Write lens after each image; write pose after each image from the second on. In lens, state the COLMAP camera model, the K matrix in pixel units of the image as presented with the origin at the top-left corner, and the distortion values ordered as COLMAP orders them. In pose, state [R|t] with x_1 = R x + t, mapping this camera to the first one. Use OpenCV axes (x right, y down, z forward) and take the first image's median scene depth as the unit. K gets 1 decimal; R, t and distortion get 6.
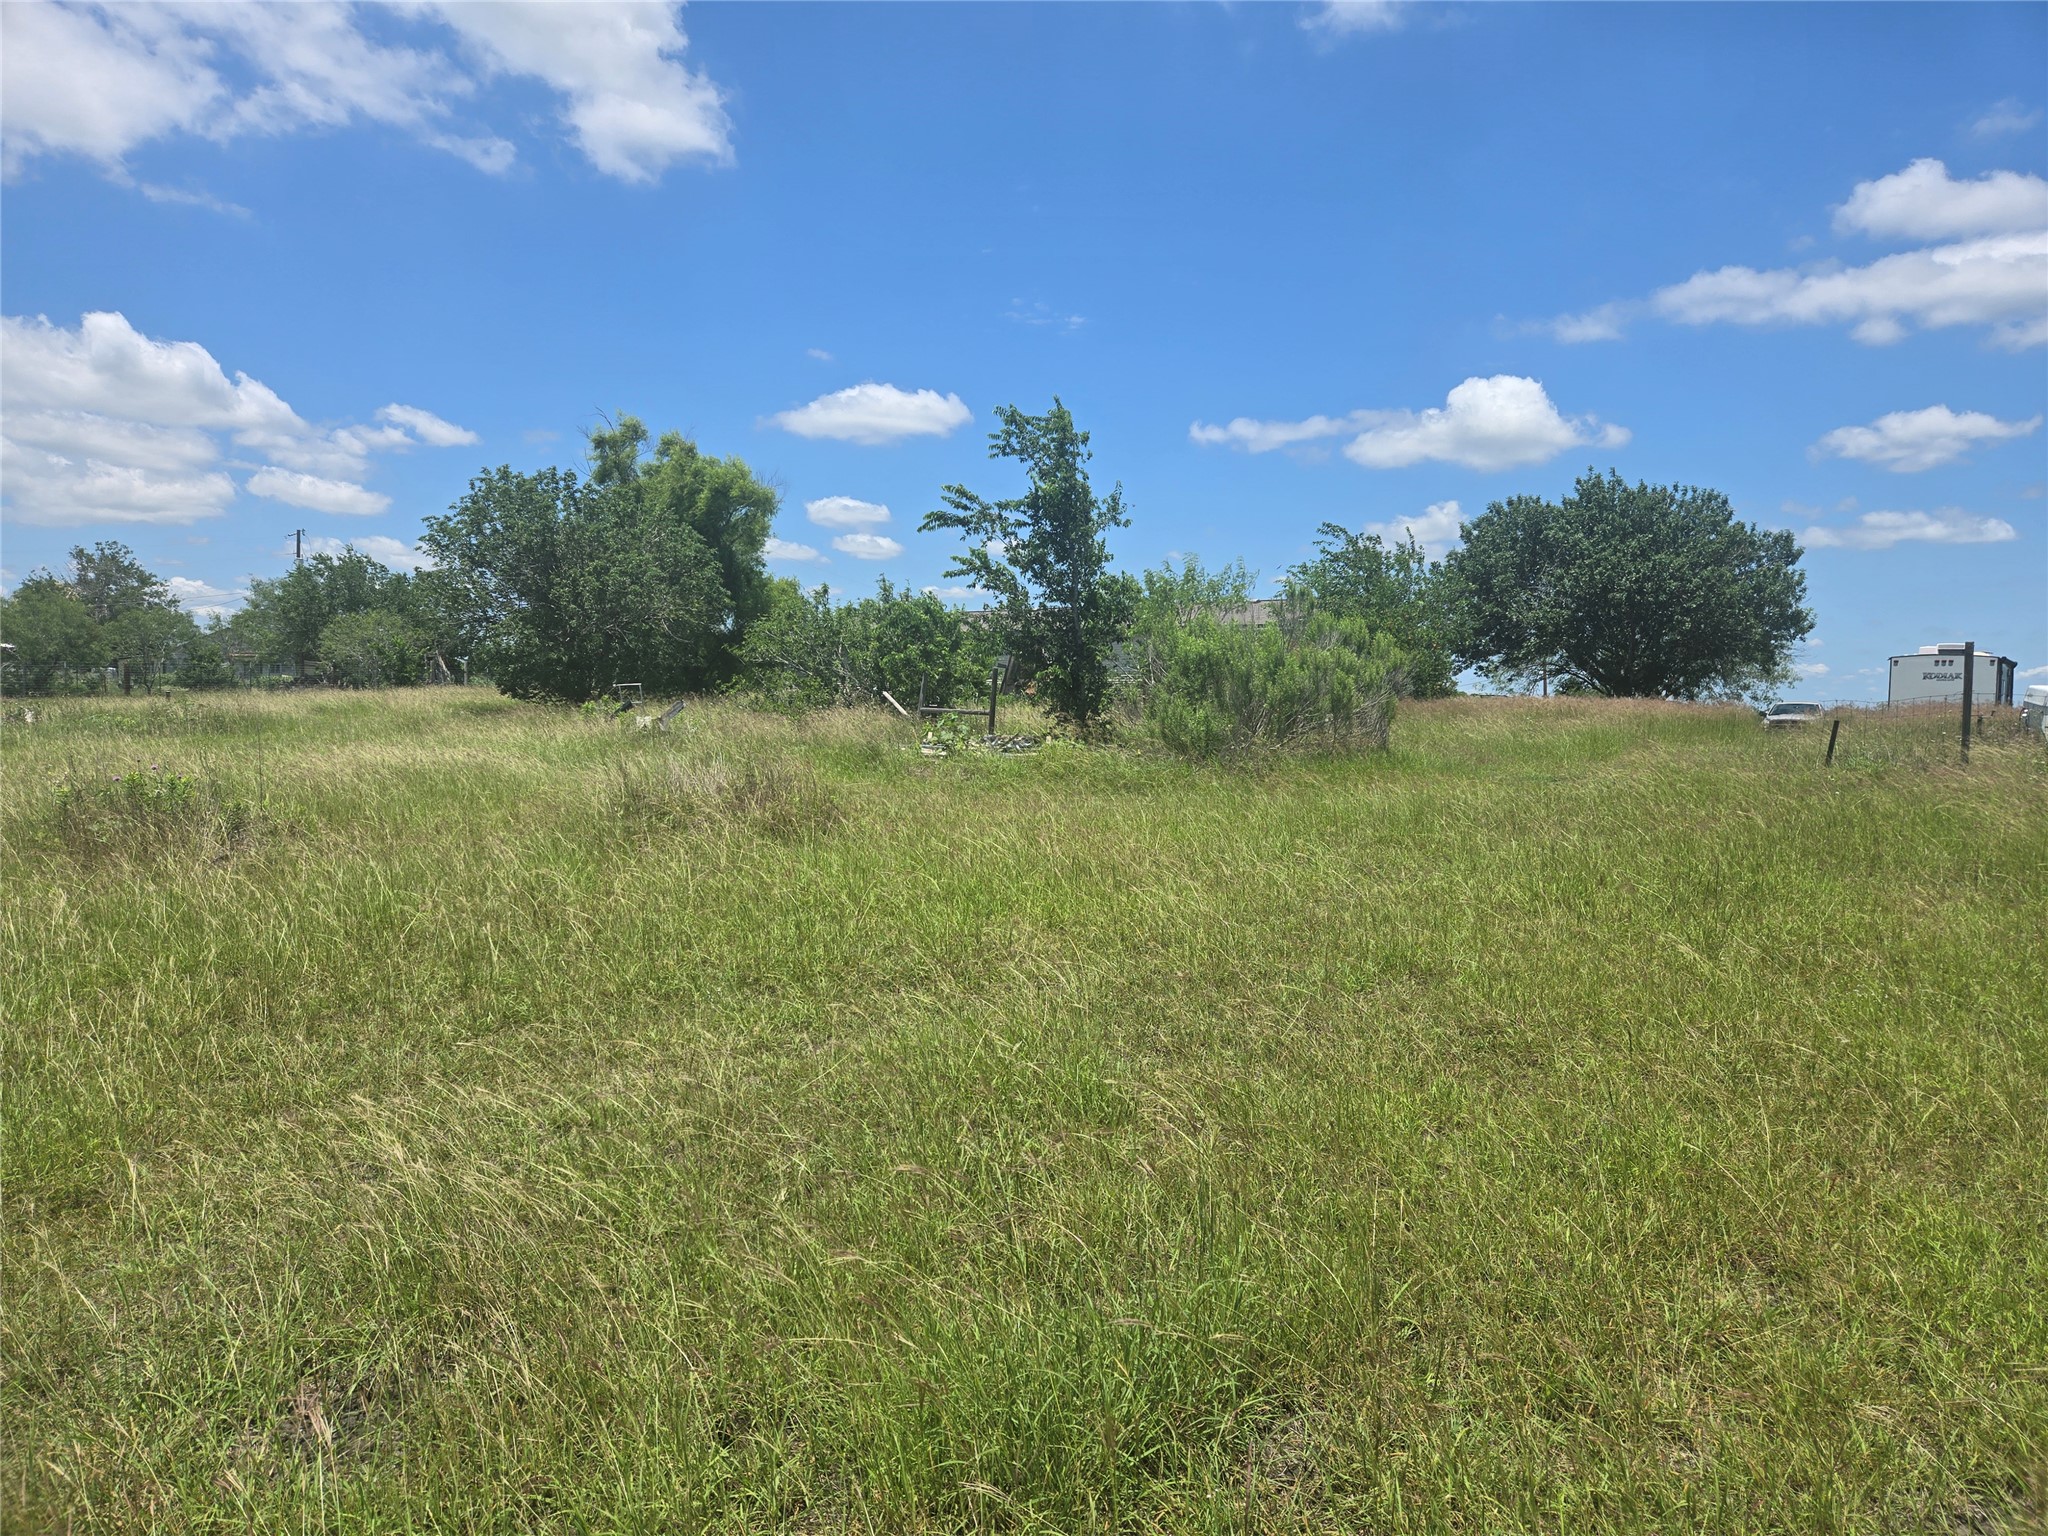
lens RADIAL K [[1307.0, 0, 1027.0], [0, 1307.0, 726.6], [0, 0, 1]] dist [0.076888, -0.065337]
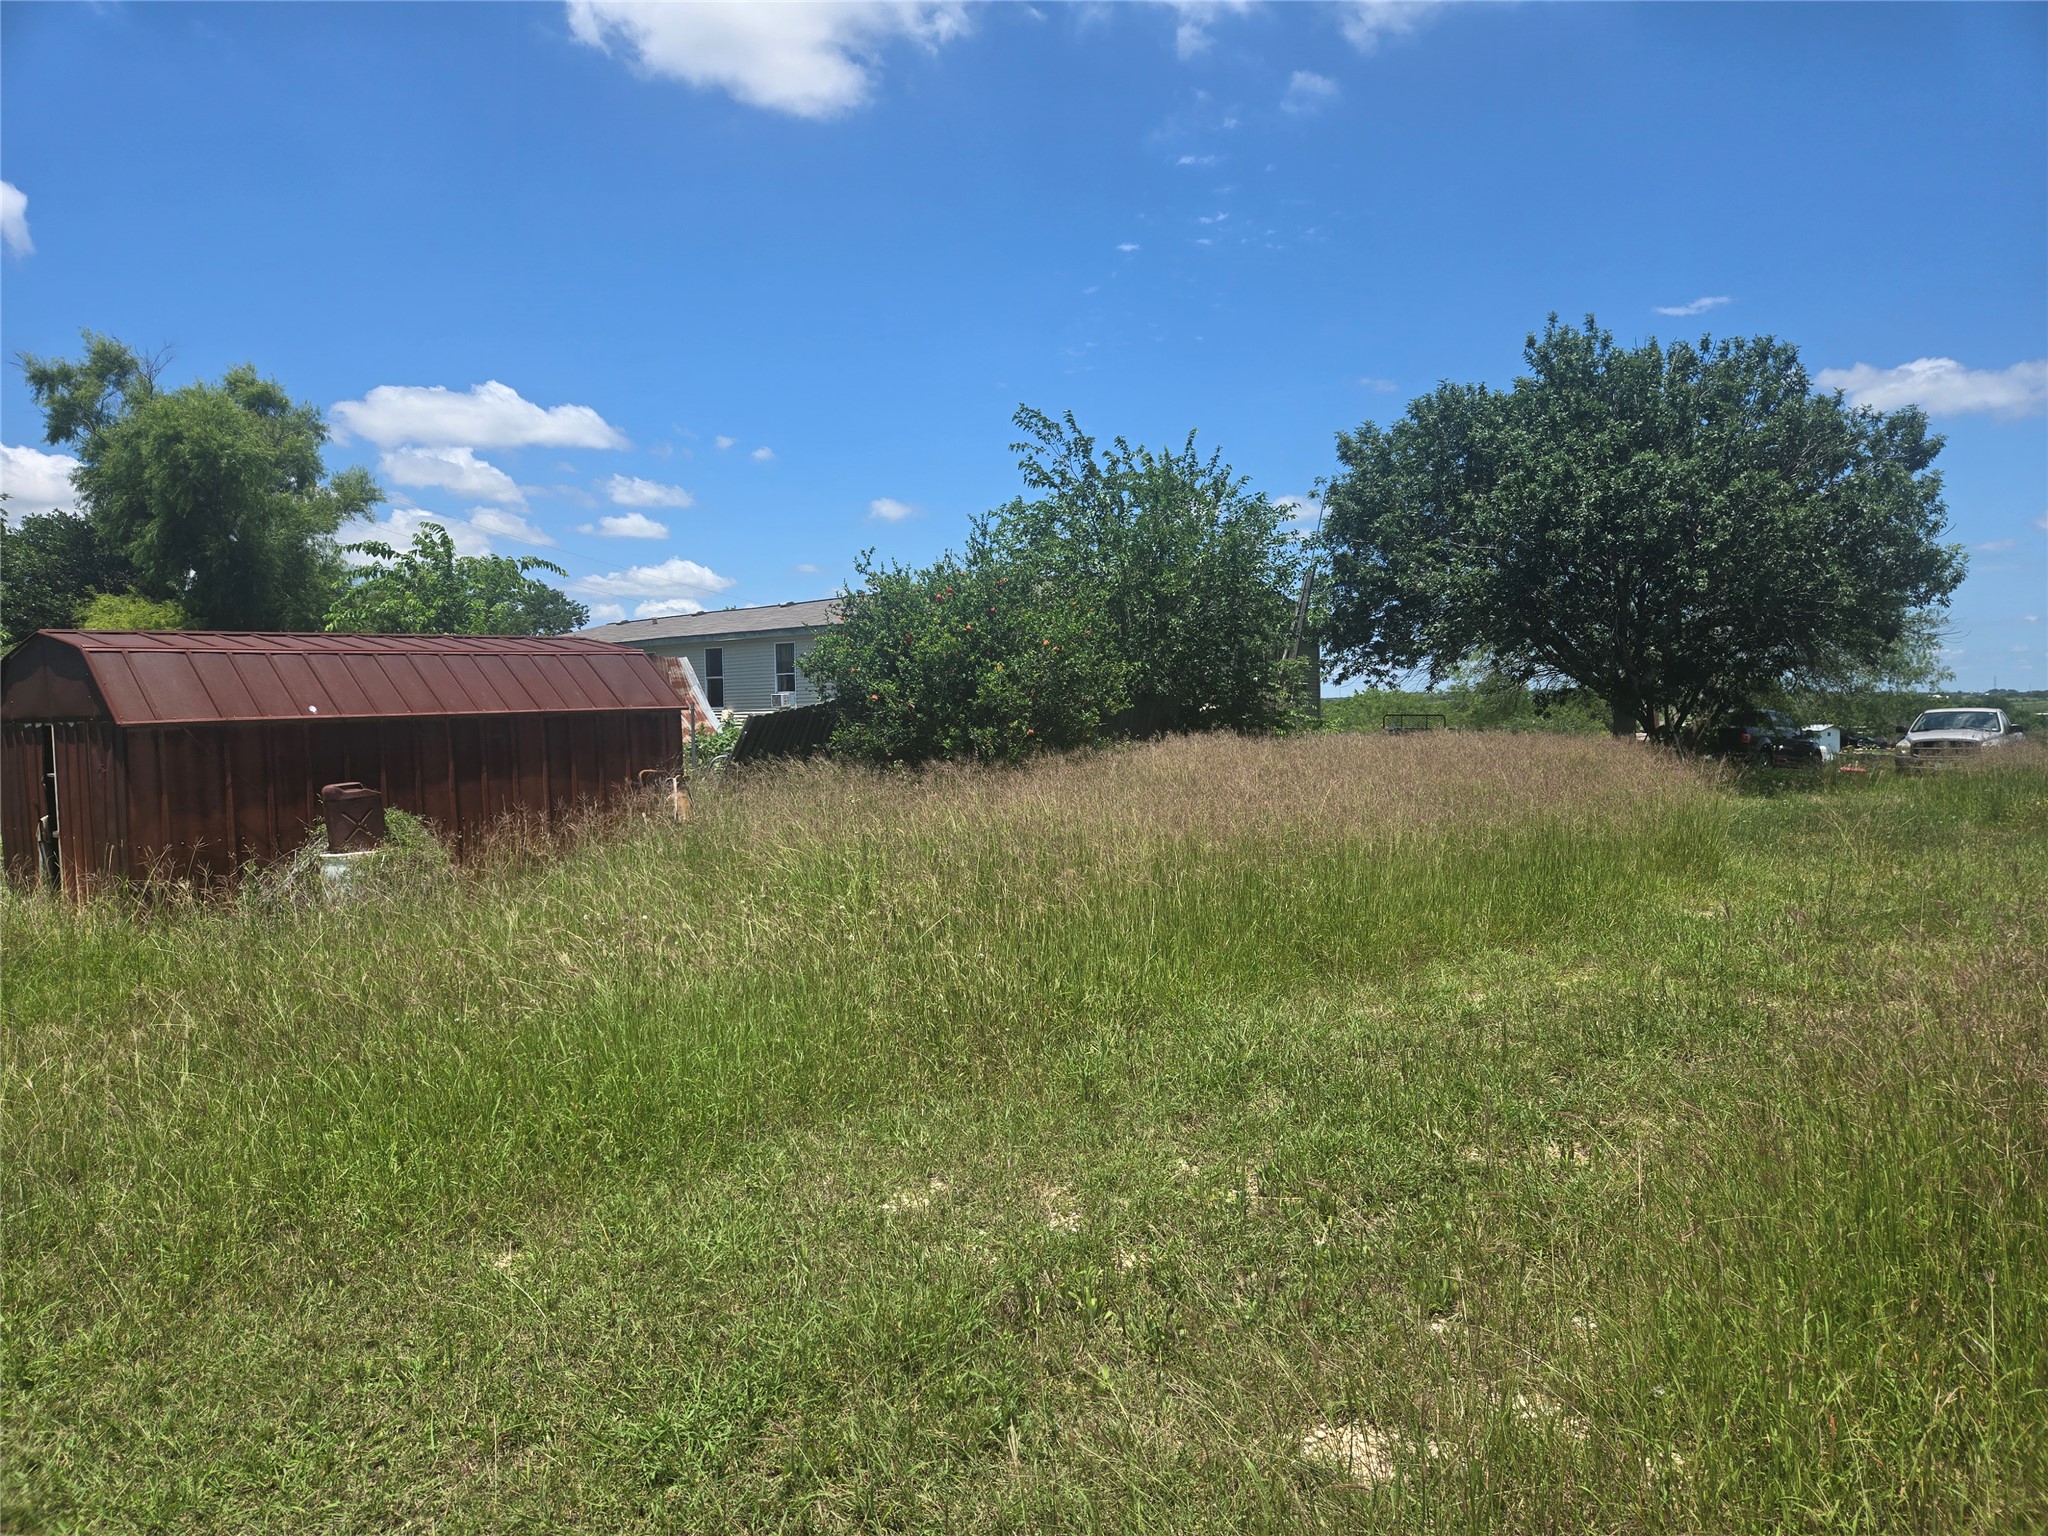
lens RADIAL K [[1307.0, 0, 1035.2], [0, 1307.0, 778.4], [0, 0, 1]] dist [0.076888, -0.065337]
pose [[0.991426, -0.019781, -0.129164, 0.278143], [0.023717, 0.999298, 0.029010, -0.017459], [0.128499, -0.031825, 0.991199, 0.397783]]
